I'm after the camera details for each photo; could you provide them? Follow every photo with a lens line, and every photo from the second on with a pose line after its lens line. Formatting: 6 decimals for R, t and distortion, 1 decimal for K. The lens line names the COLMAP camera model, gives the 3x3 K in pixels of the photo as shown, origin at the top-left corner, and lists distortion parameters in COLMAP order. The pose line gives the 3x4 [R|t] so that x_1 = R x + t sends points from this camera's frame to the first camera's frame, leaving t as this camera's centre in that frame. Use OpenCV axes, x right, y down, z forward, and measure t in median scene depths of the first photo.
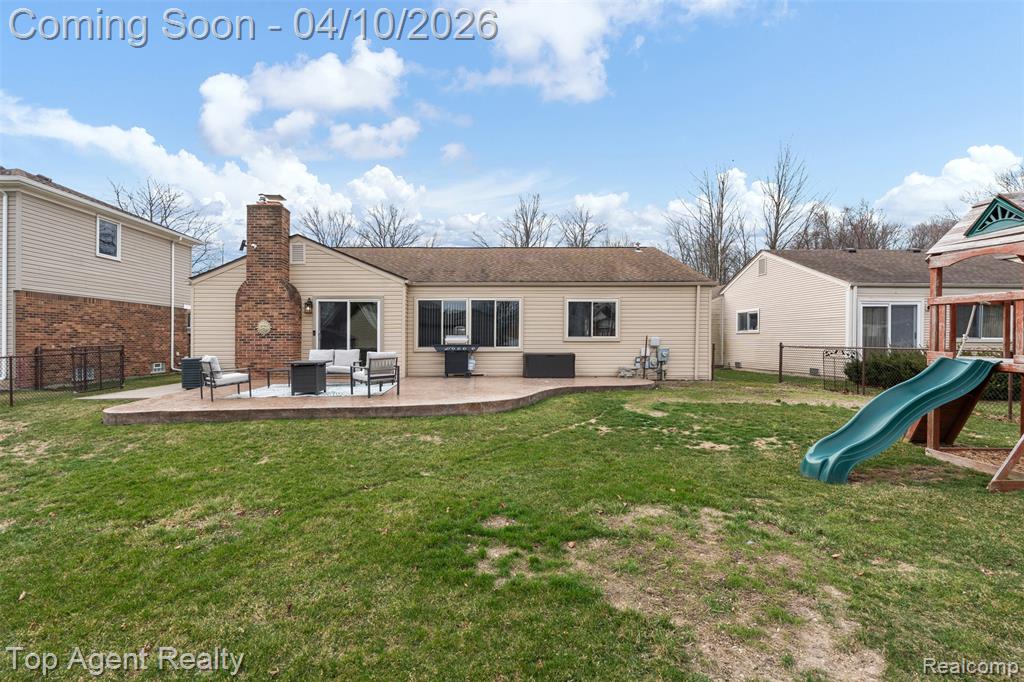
lens RADIAL K [[470.5, 0, 482.2], [0, 470.5, 349.9], [0, 0, 1]] dist [-0.001608, 0.000007]
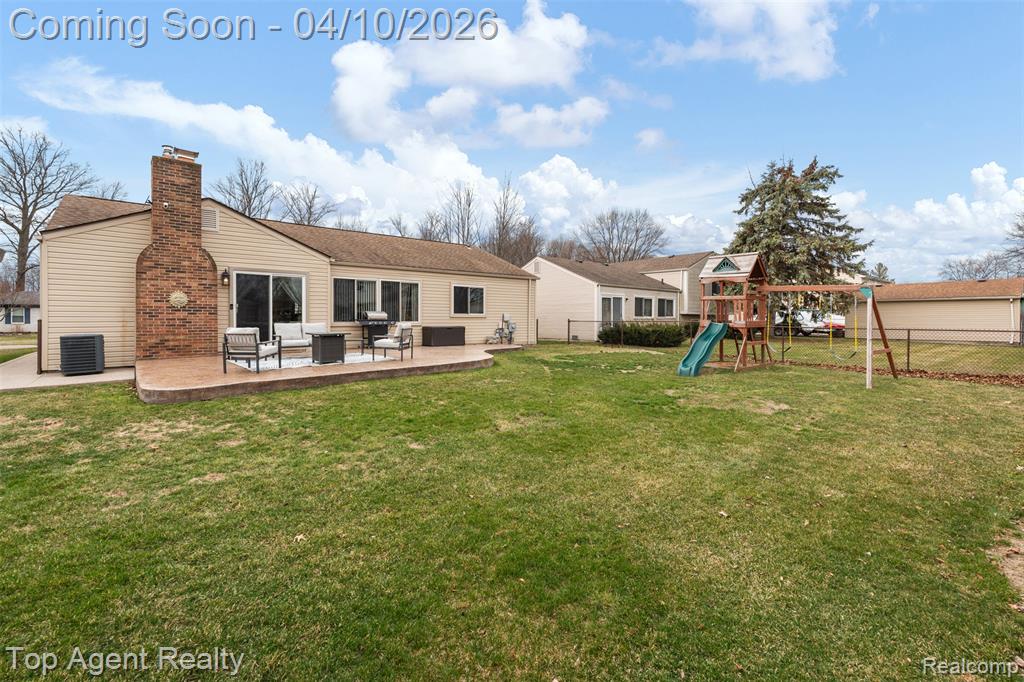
lens RADIAL K [[453.2, 0, 516.7], [0, 453.2, 333.5], [0, 0, 1]] dist [-0.000684, 0.000158]
pose [[0.769221, -0.017656, 0.638739, -0.495189], [0.011814, 0.999840, 0.013410, 0.012080], [-0.638874, -0.002769, 0.769307, -0.055684]]
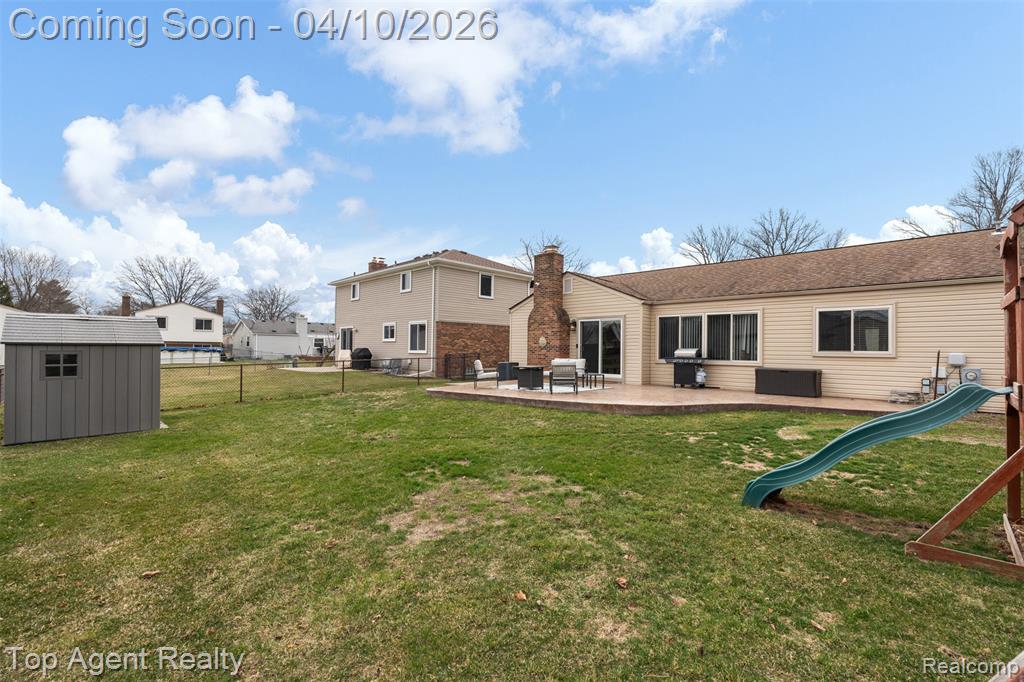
lens RADIAL K [[453.2, 0, 516.7], [0, 453.2, 333.5], [0, 0, 1]] dist [-0.000684, 0.000158]
pose [[0.715692, -0.015968, -0.698234, 0.390665], [-0.027445, 0.998323, -0.050963, -0.002094], [0.697877, 0.055637, 0.714053, -0.004078]]
